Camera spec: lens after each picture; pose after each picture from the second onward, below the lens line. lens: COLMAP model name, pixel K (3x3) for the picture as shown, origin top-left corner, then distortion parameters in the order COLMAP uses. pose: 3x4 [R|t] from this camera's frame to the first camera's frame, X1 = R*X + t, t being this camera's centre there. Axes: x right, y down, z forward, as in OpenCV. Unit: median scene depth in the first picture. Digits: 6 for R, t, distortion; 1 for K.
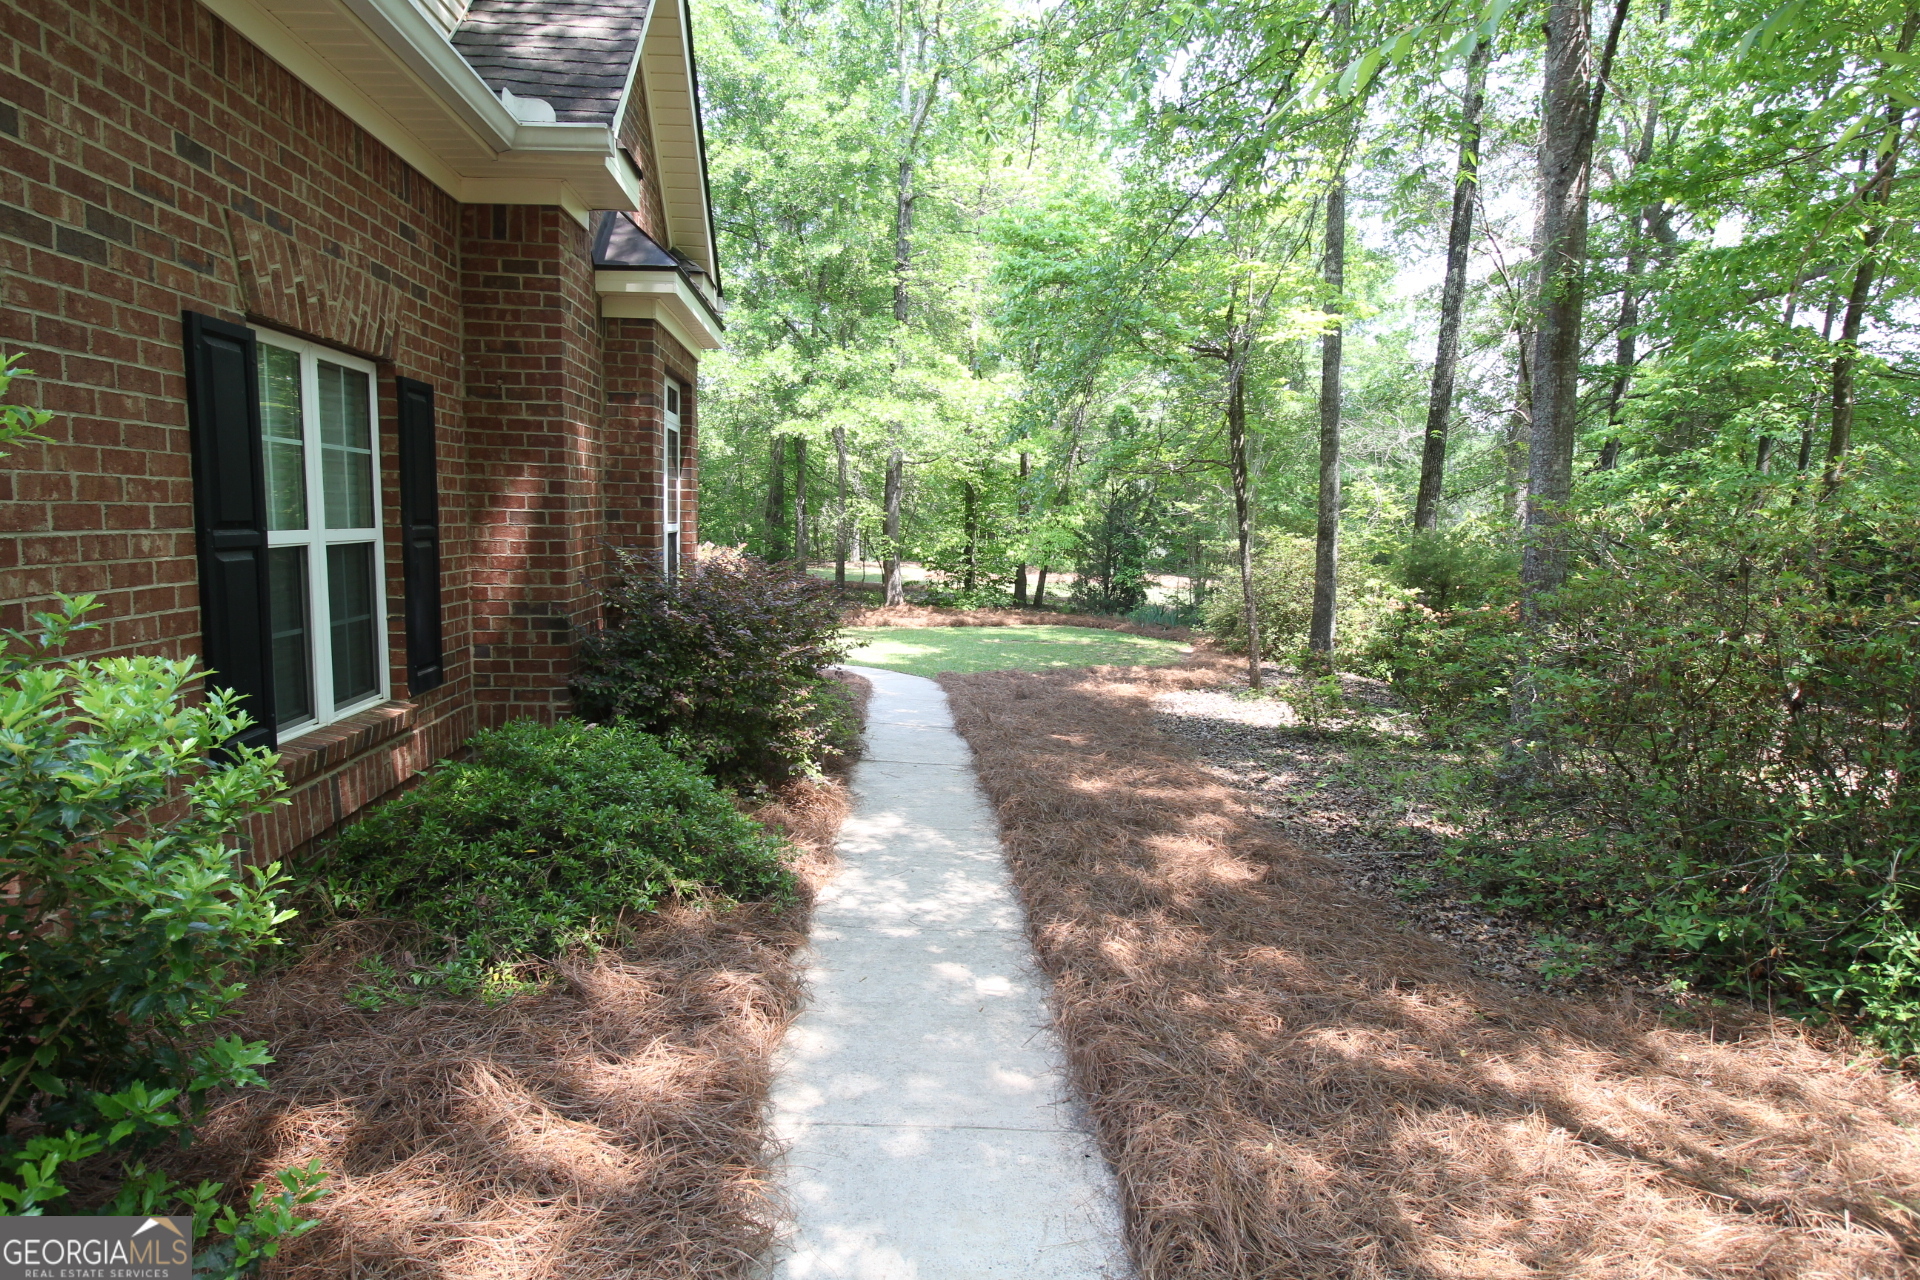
lens RADIAL K [[1040.3, 0, 944.6], [0, 1040.3, 652.2], [0, 0, 1]] dist [-0.017642, -0.003493]
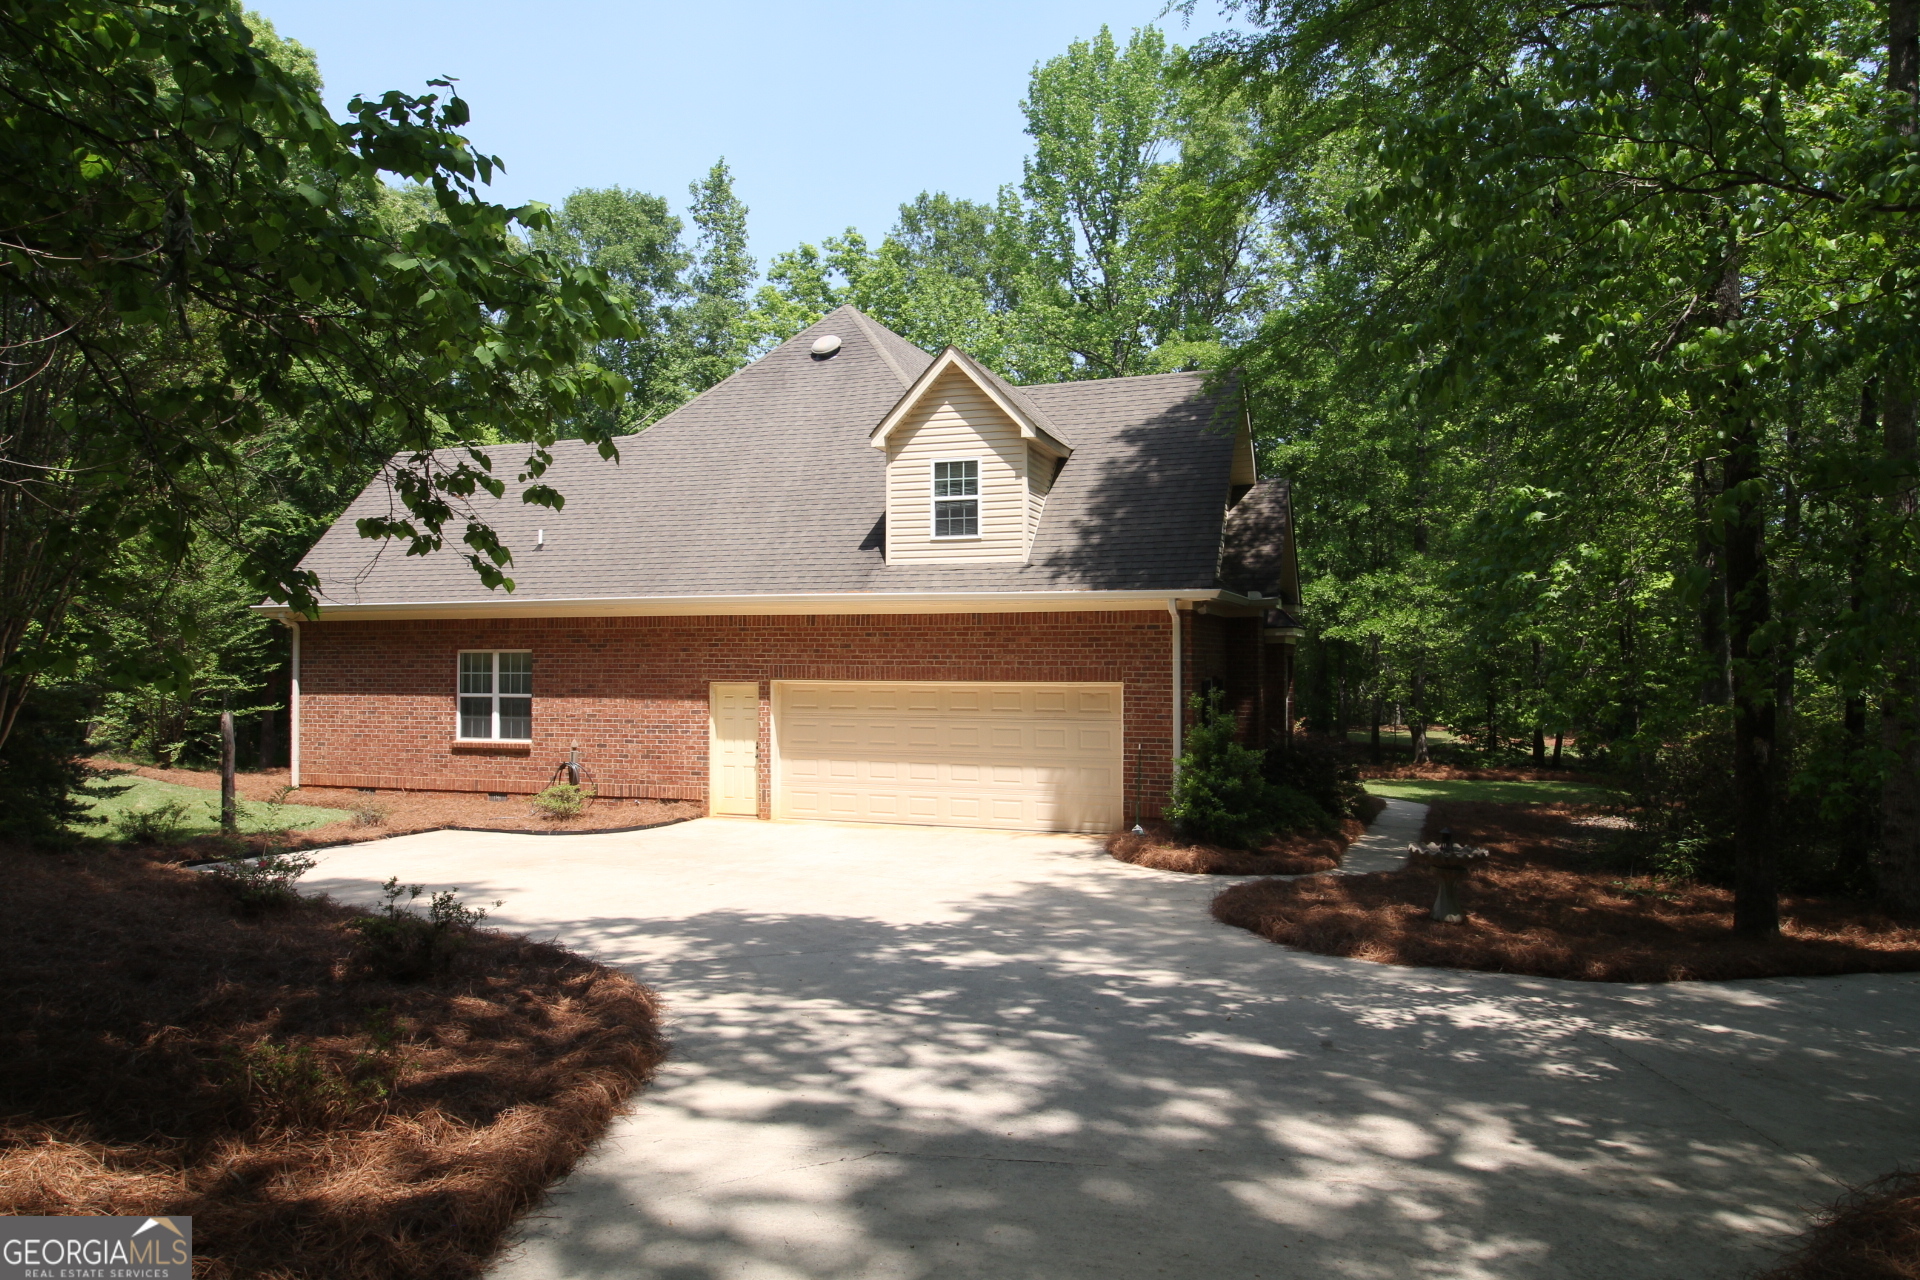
lens RADIAL K [[1211.3, 0, 973.8], [0, 1211.3, 639.3], [0, 0, 1]] dist [0.007588, 0.000390]
pose [[0.908439, -0.028813, -0.417023, 0.290467], [-0.034643, 0.989000, -0.143798, 0.140261], [0.416579, 0.145079, 0.897448, -2.107015]]
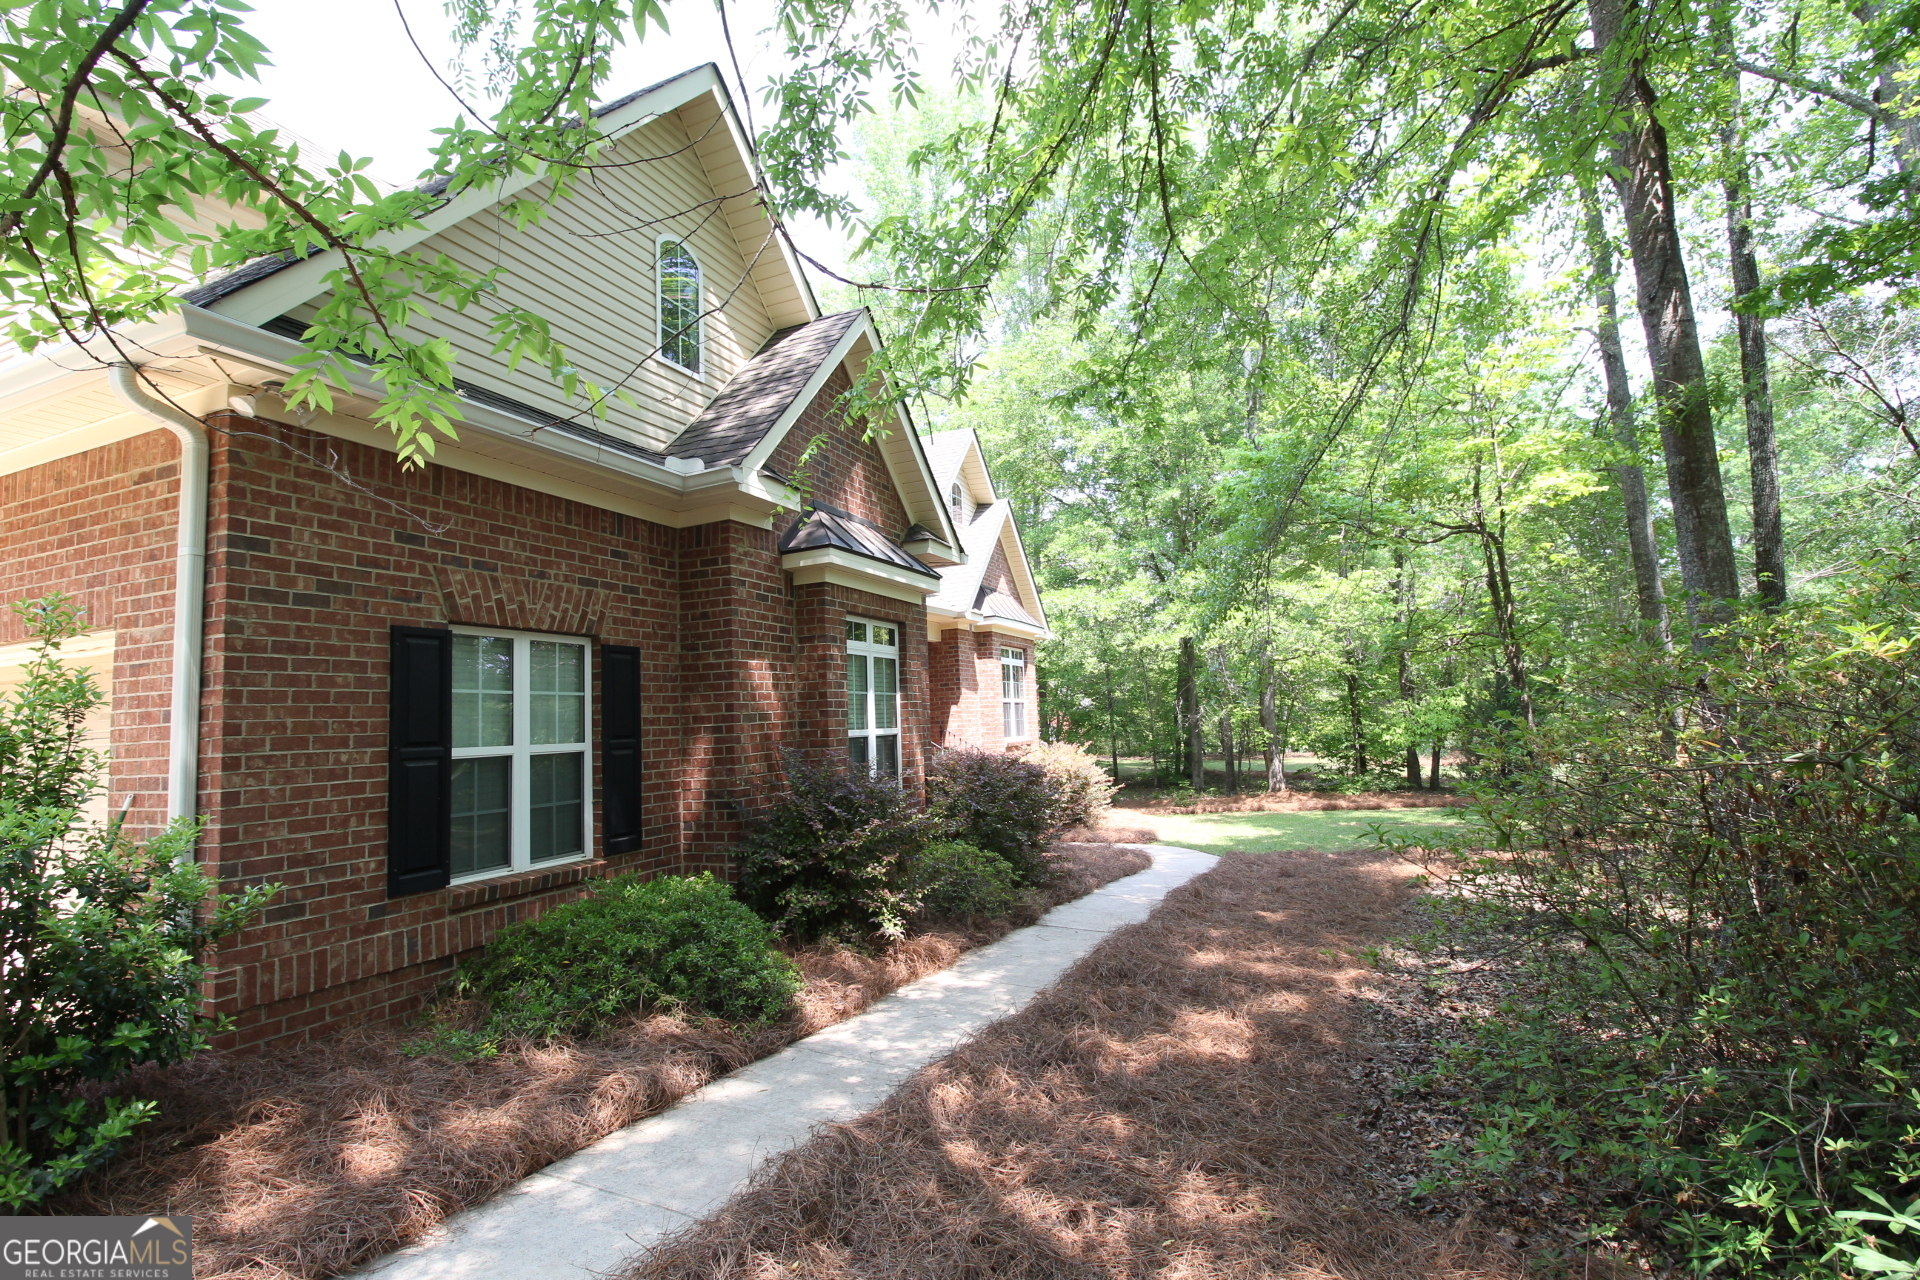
lens RADIAL K [[898.4, 0, 959.2], [0, 898.4, 640.0], [0, 0, 1]] dist [-0.004411, -0.001038]
pose [[0.884974, -0.101722, -0.454393, 0.391048], [0.000489, 0.976049, -0.217550, 0.014927], [0.465640, 0.192304, 0.863828, 0.054865]]
